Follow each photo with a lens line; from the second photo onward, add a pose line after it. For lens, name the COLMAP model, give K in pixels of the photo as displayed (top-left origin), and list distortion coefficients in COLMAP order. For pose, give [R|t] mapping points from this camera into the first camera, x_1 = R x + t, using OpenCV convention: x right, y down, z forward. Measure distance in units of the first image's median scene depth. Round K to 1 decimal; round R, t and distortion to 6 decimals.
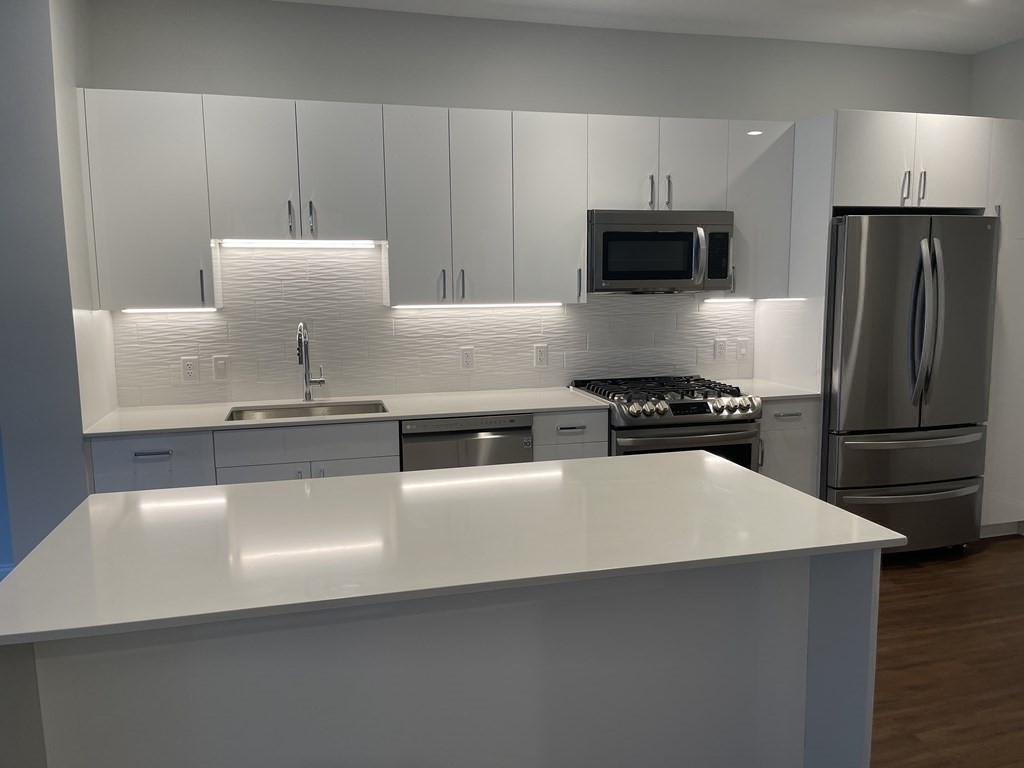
lens RADIAL K [[777.2, 0, 512.0], [0, 777.2, 384.0], [0, 0, 1]] dist [0.066083, -0.091759]
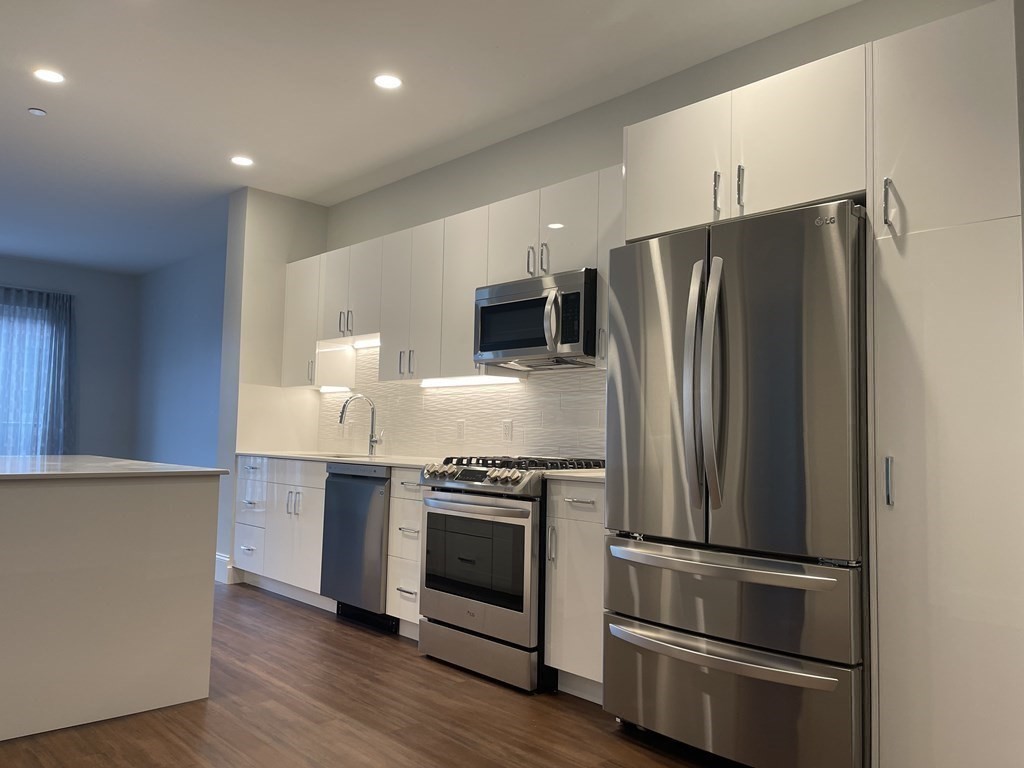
lens RADIAL K [[777.2, 0, 512.0], [0, 777.2, 384.0], [0, 0, 1]] dist [0.066083, -0.091759]
pose [[0.482033, -0.034874, -0.875459, 1.012587], [-0.140198, 0.983262, -0.116363, 0.023504], [0.864863, 0.178828, 0.469075, 0.538402]]
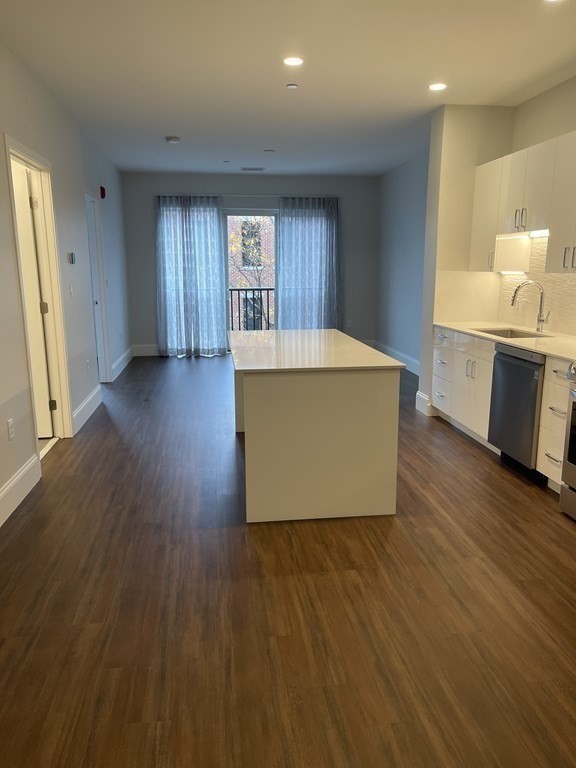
lens RADIAL K [[575.9, 0, 285.2], [0, 575.9, 390.2], [0, 0, 1]] dist [0.066255, -0.081862]
pose [[-0.128748, 0.218099, -0.967397, 0.976096], [-0.120582, 0.964834, 0.233569, -0.077714], [0.984319, 0.146722, -0.097921, 0.598683]]
